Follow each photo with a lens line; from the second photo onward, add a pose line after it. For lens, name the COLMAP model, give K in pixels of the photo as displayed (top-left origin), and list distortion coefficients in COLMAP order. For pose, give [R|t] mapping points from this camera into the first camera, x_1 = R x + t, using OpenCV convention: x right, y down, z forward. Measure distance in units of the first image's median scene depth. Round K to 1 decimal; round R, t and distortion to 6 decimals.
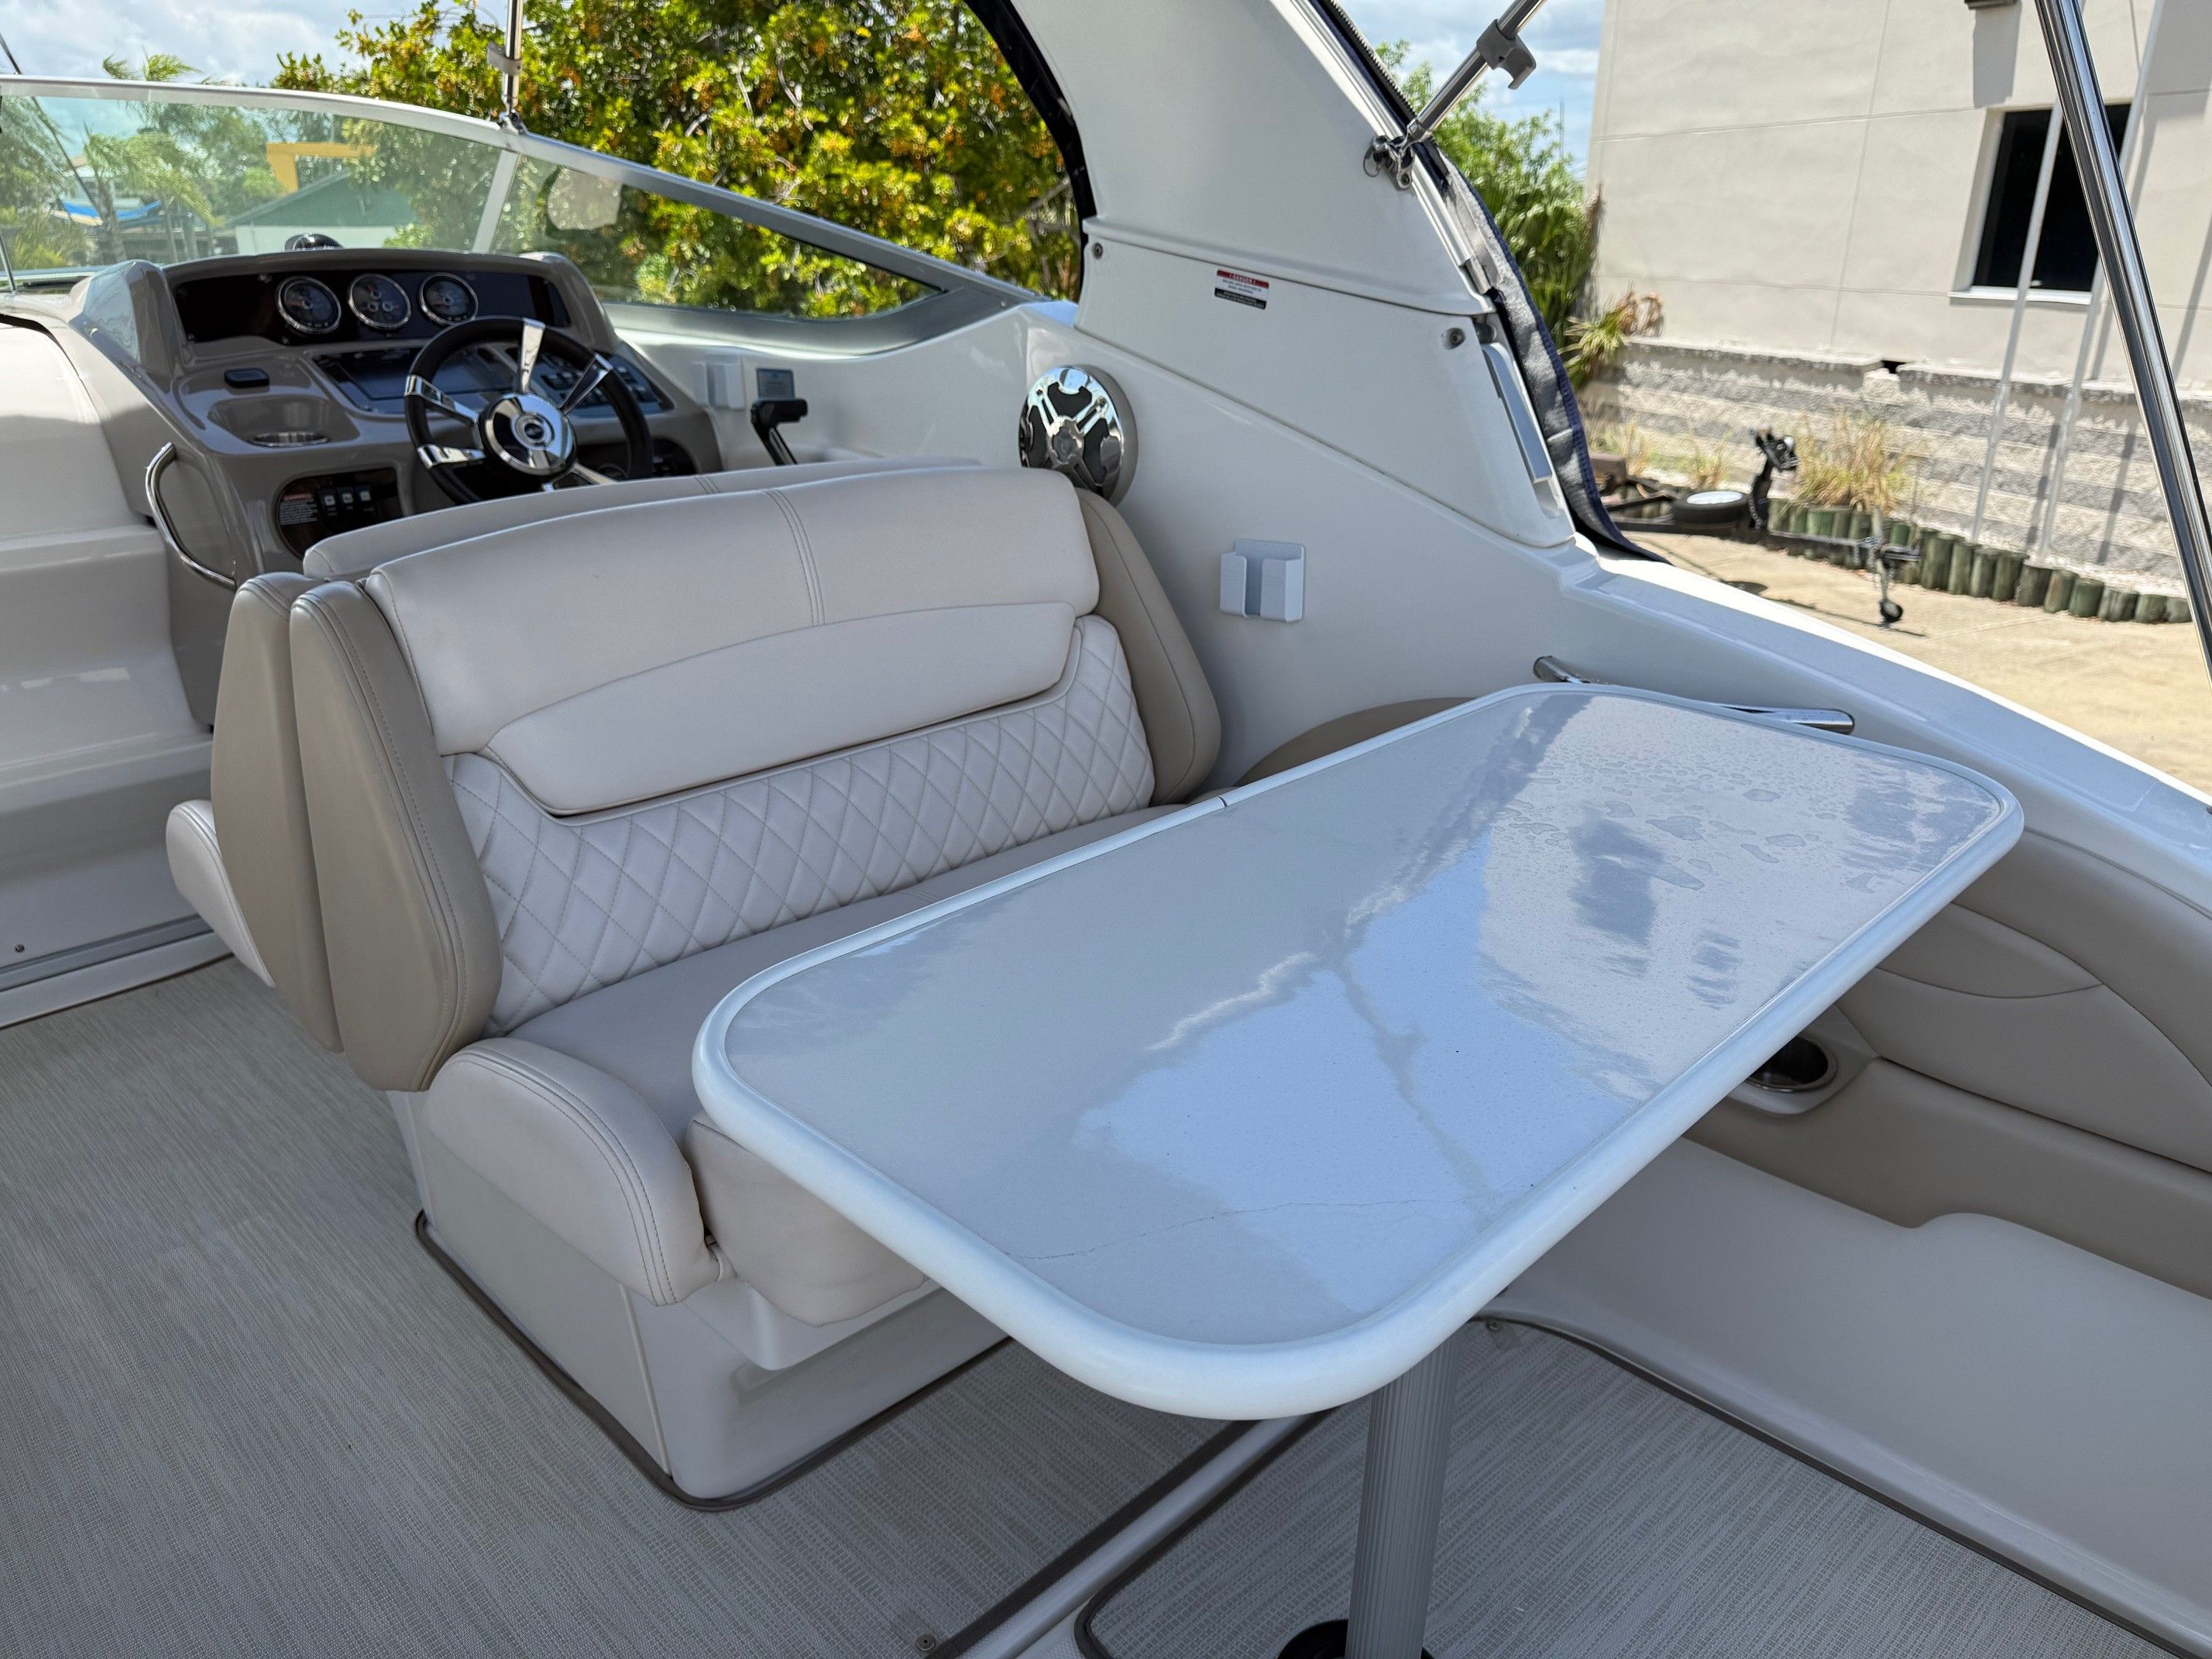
lens RADIAL K [[1557.8, 0, 1103.7], [0, 1557.8, 850.3], [0, 0, 1]] dist [0.002142, -0.036657]
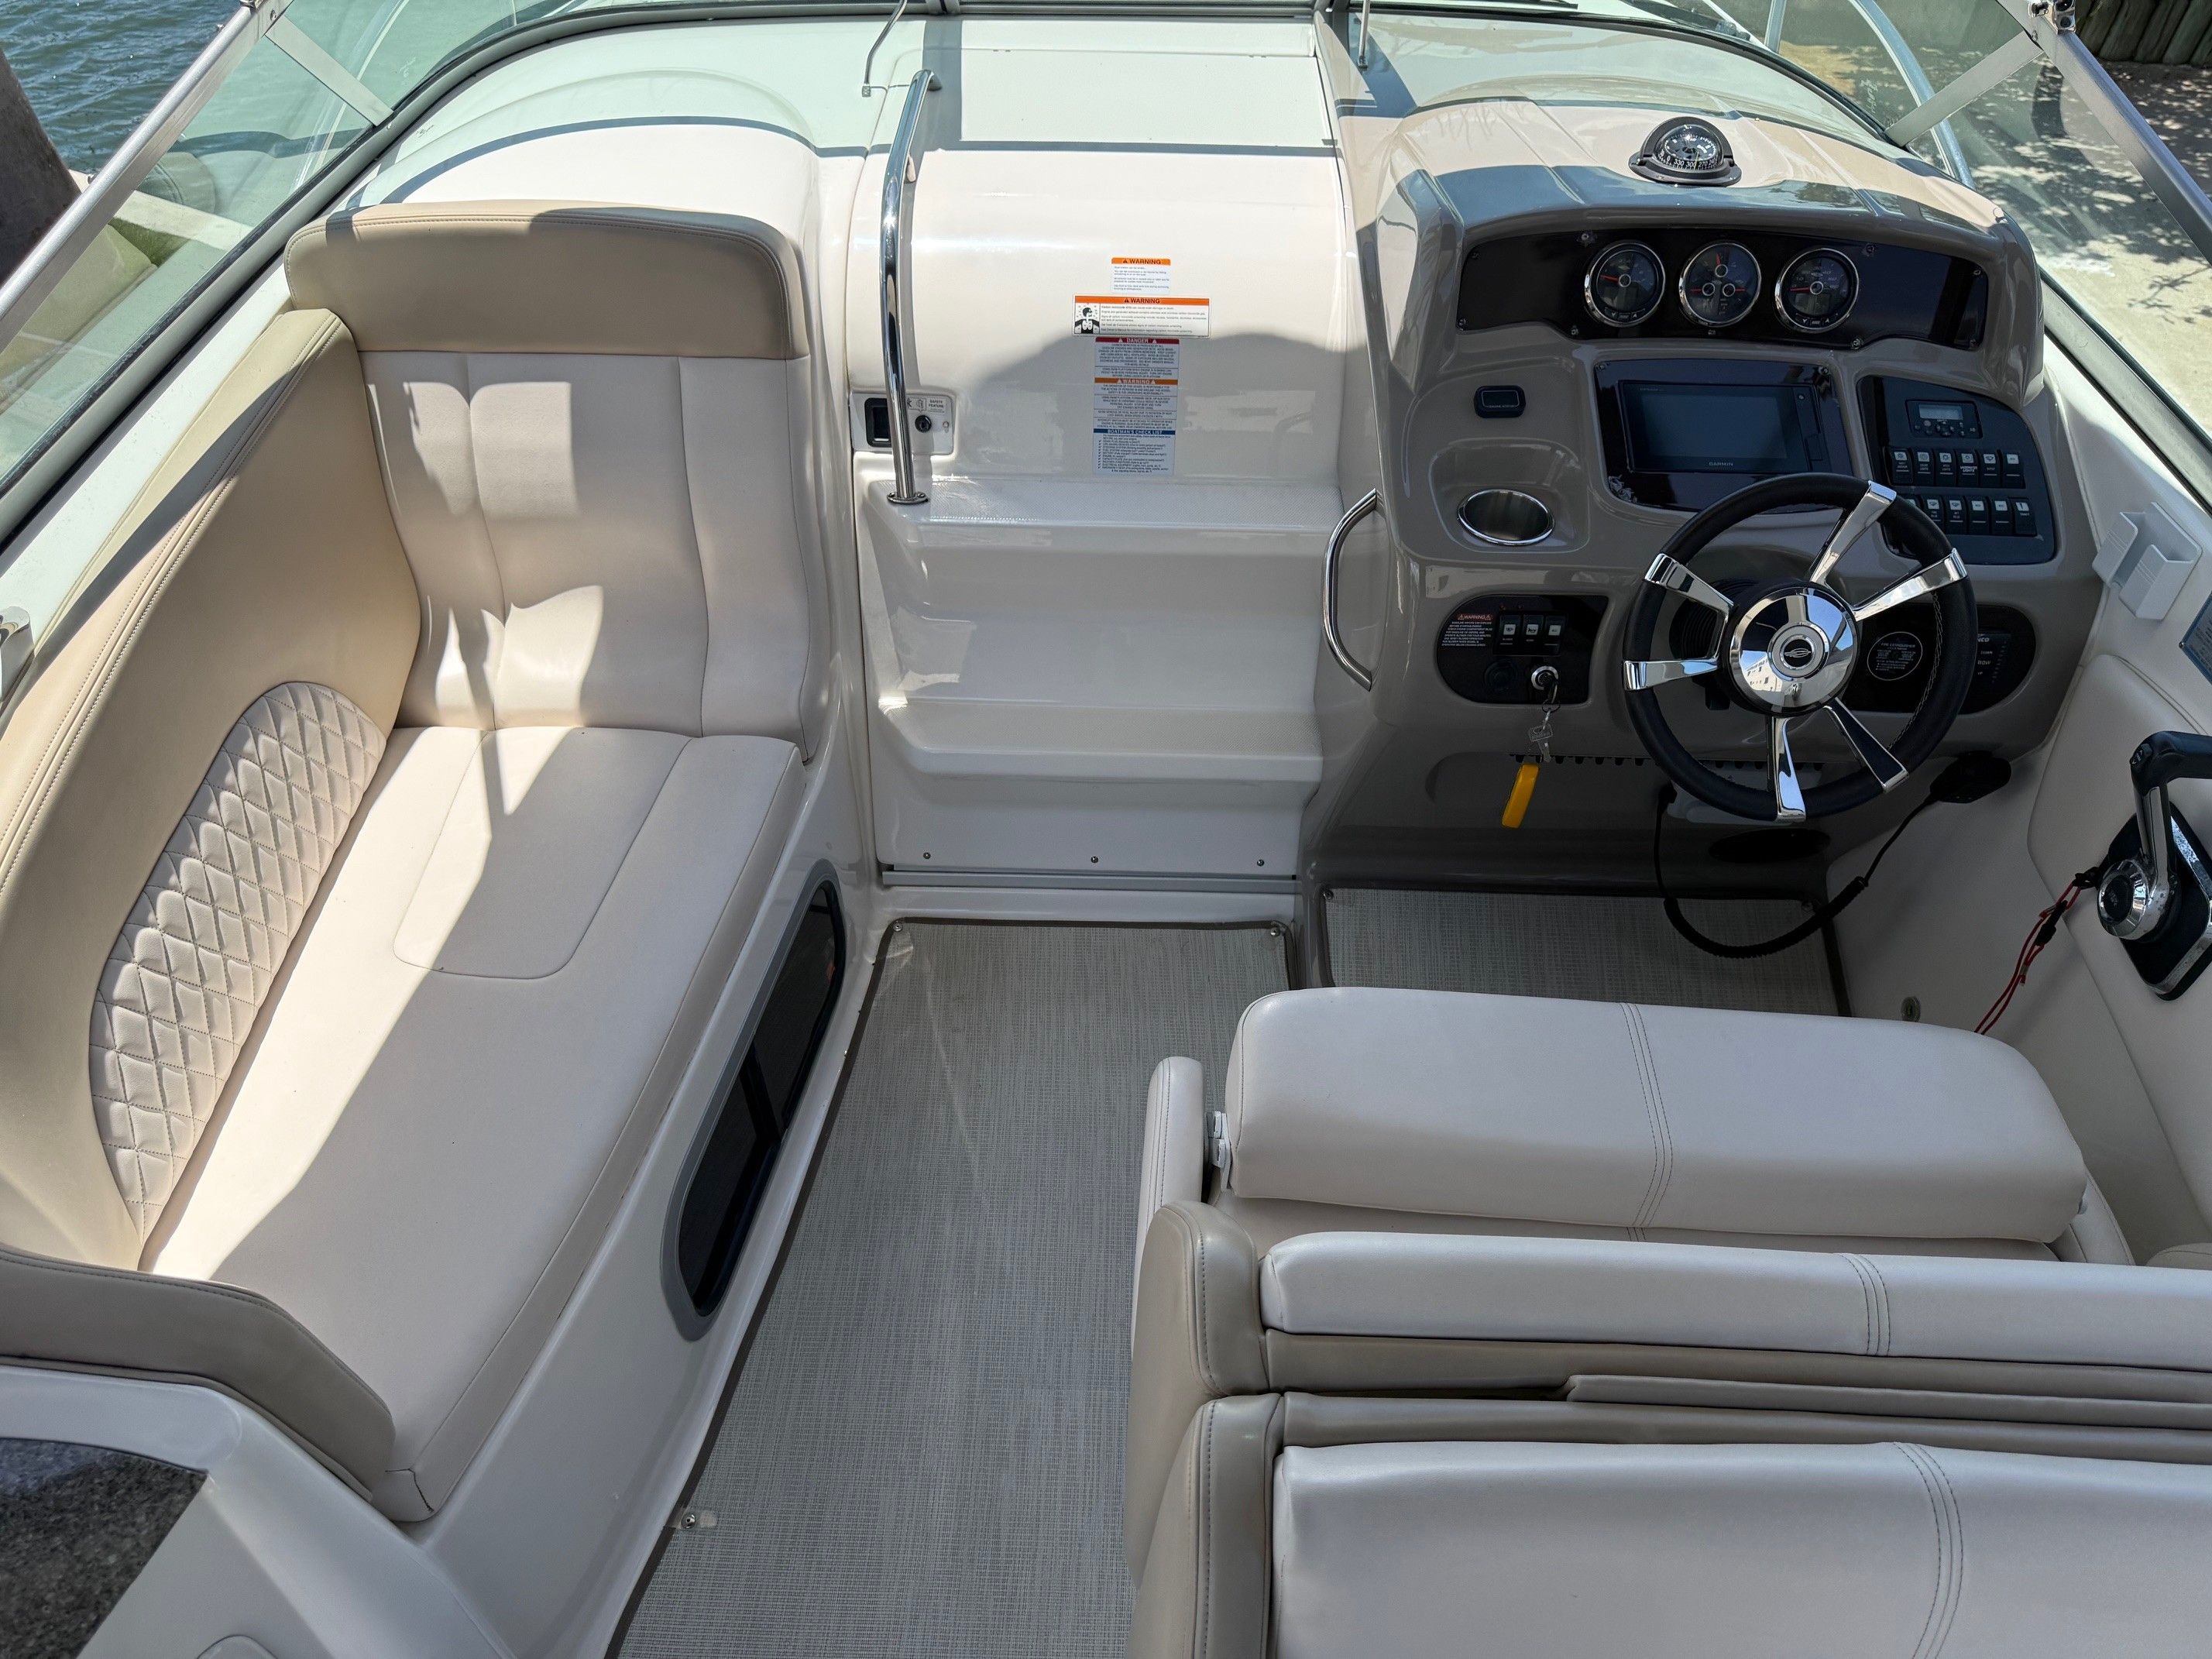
lens RADIAL K [[1557.8, 0, 1103.7], [0, 1557.8, 850.3], [0, 0, 1]] dist [0.002142, -0.036657]
pose [[0.679429, 0.519231, -0.518435, -0.142221], [-0.284905, 0.837814, 0.465722, -0.369780], [0.676170, -0.168720, 0.717167, 0.229407]]
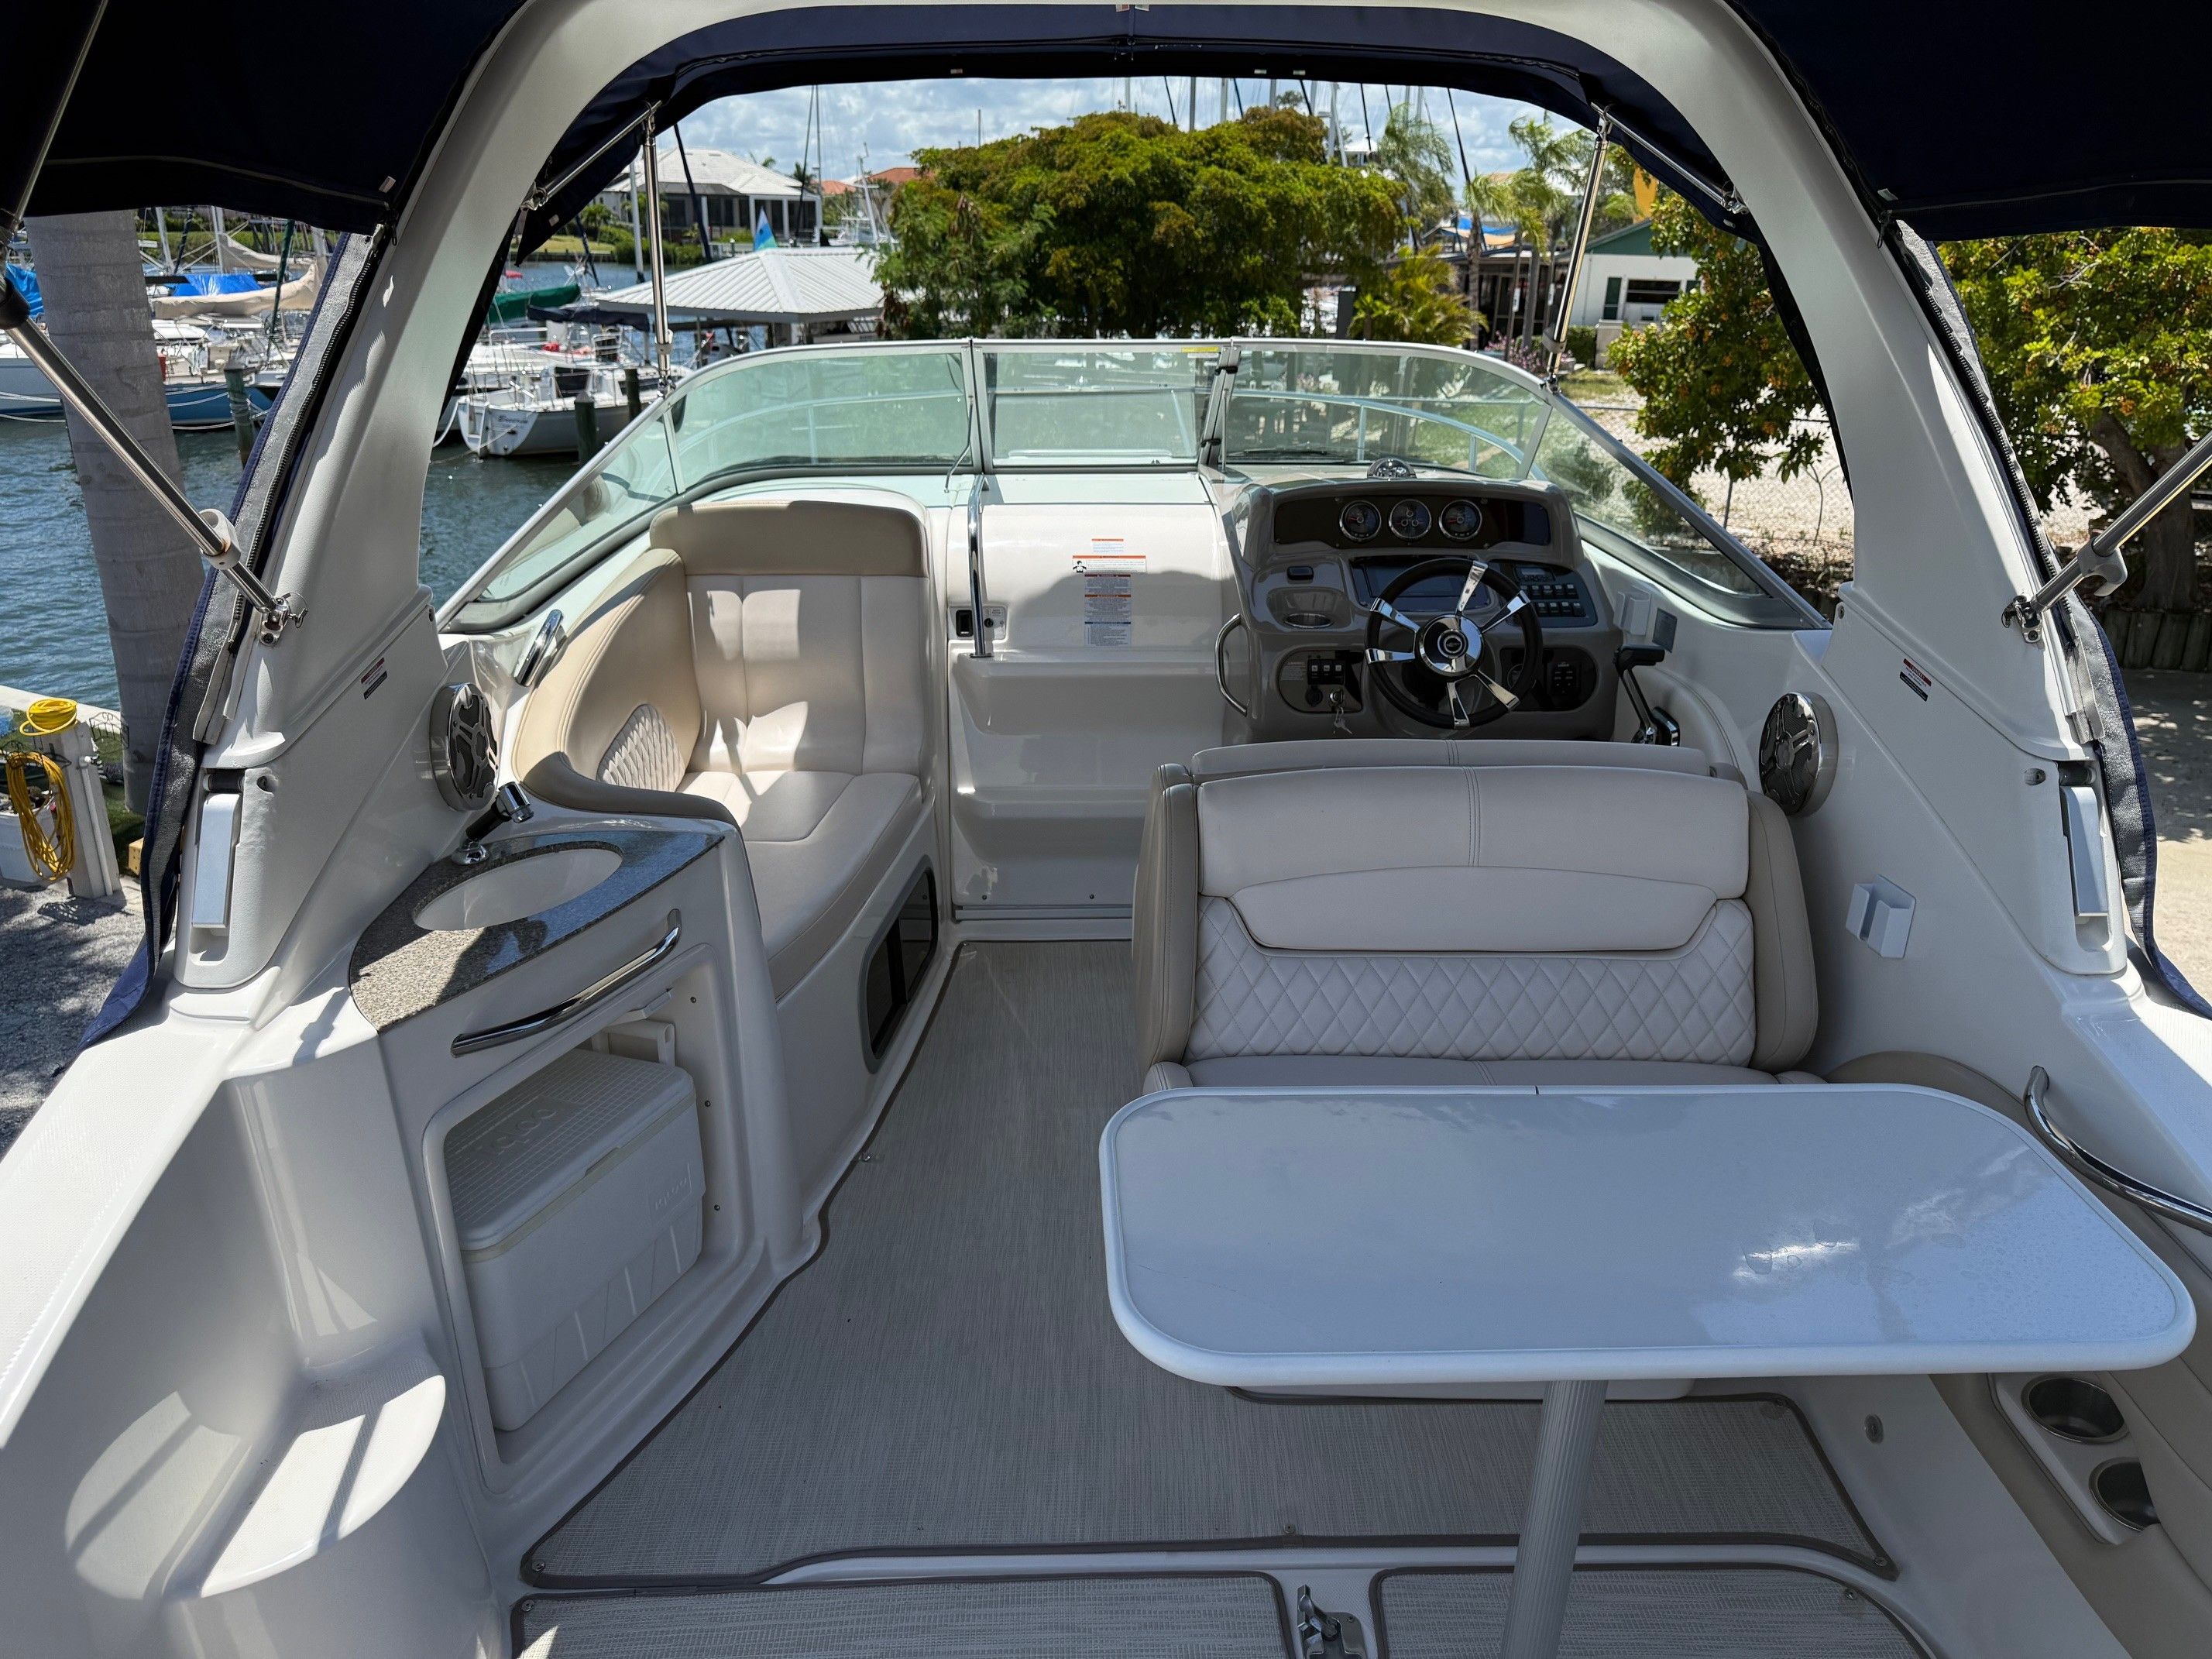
lens RADIAL K [[1532.3, 0, 1100.7], [0, 1532.3, 865.9], [0, 0, 1]] dist [0.009296, 0.000533]
pose [[0.710902, 0.271135, -0.648925, 0.299024], [-0.263267, 0.958206, 0.111949, -0.129482], [0.652157, 0.091255, 0.752572, -0.181346]]
